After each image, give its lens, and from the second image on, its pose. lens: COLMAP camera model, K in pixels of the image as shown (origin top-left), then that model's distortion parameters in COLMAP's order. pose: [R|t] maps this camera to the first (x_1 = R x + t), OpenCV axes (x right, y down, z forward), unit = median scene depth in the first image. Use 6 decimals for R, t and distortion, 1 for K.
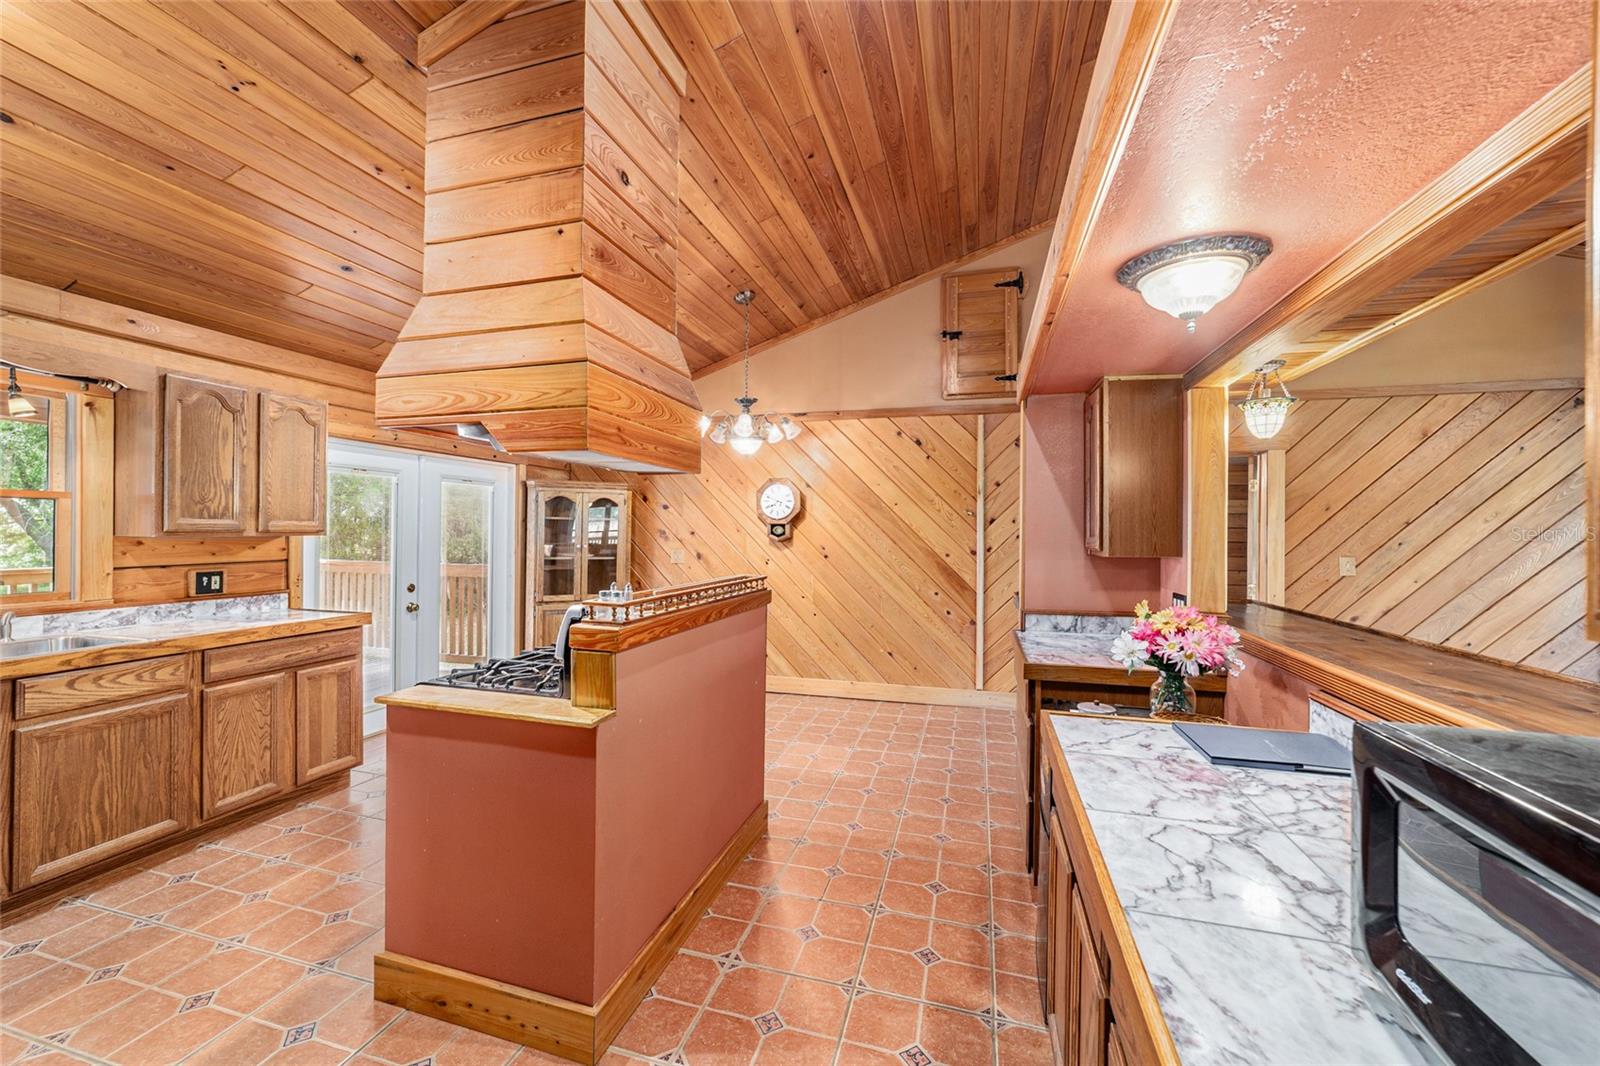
lens RADIAL K [[617.1, 0, 796.9], [0, 617.1, 530.7], [0, 0, 1]] dist [-0.016445, 0.008199]
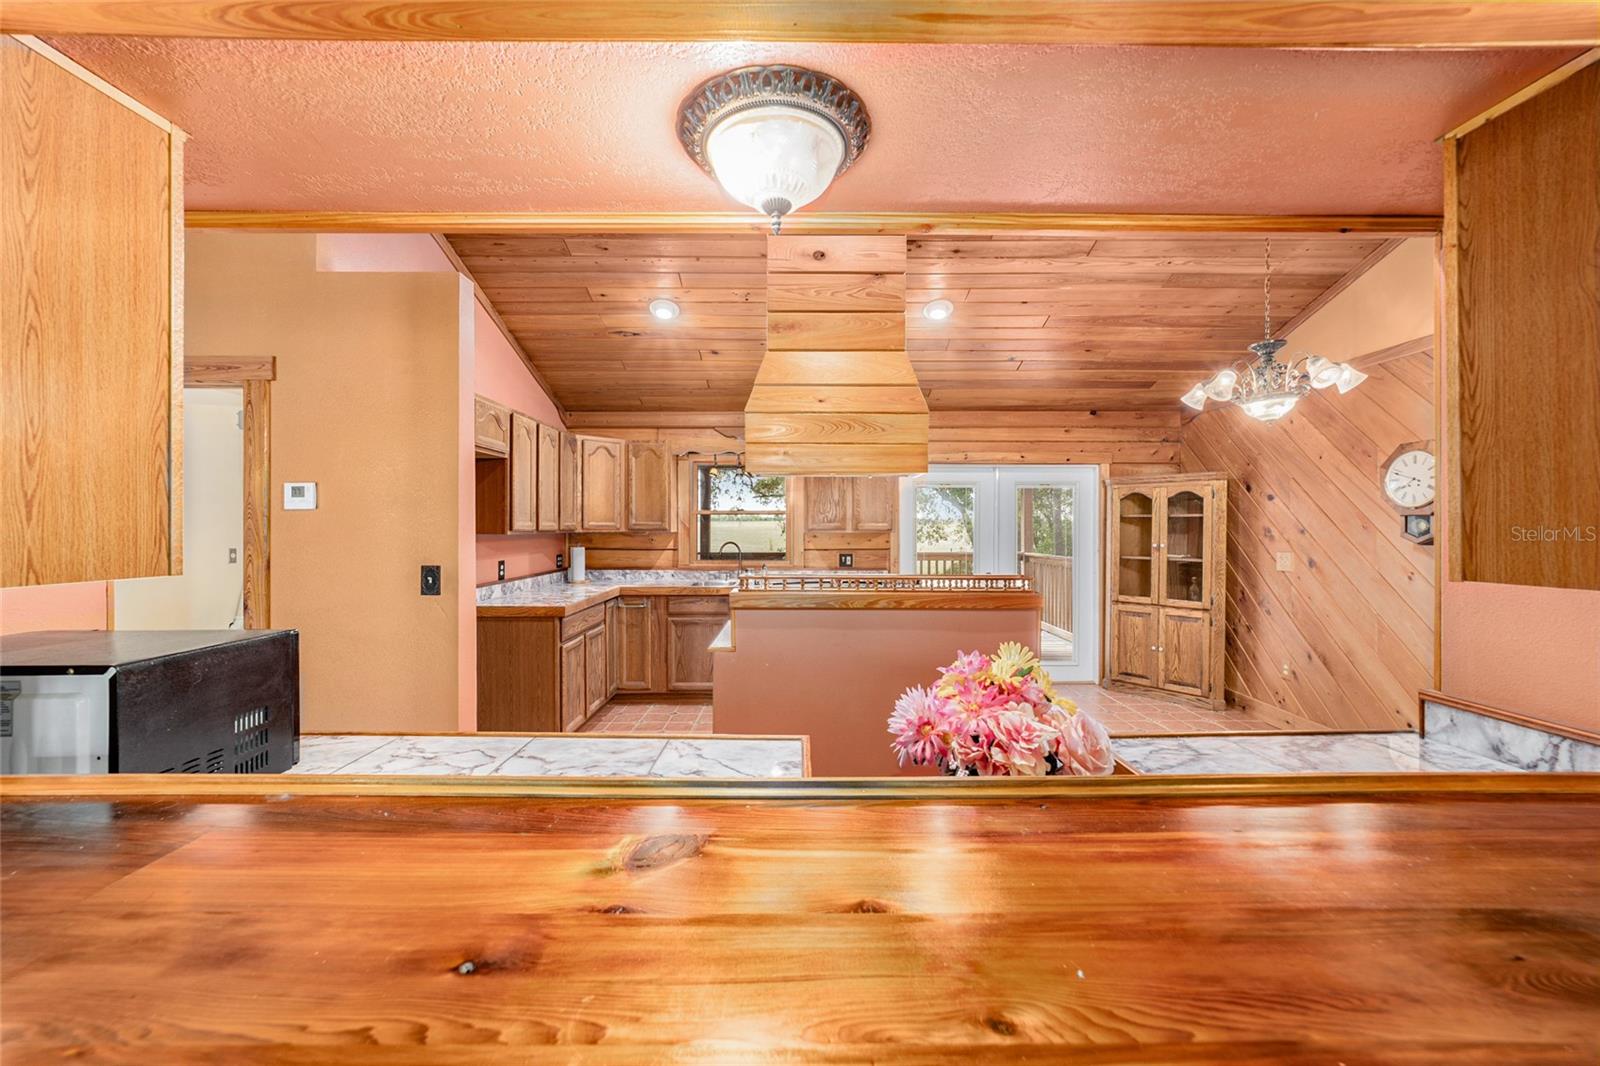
lens RADIAL K [[617.1, 0, 804.7], [0, 617.1, 528.6], [0, 0, 1]] dist [-0.016445, 0.008199]
pose [[0.289203, -0.006150, -0.957248, 0.625227], [0.002630, 0.999981, -0.005630, 0.006565], [0.957264, -0.000889, 0.289214, 0.390087]]
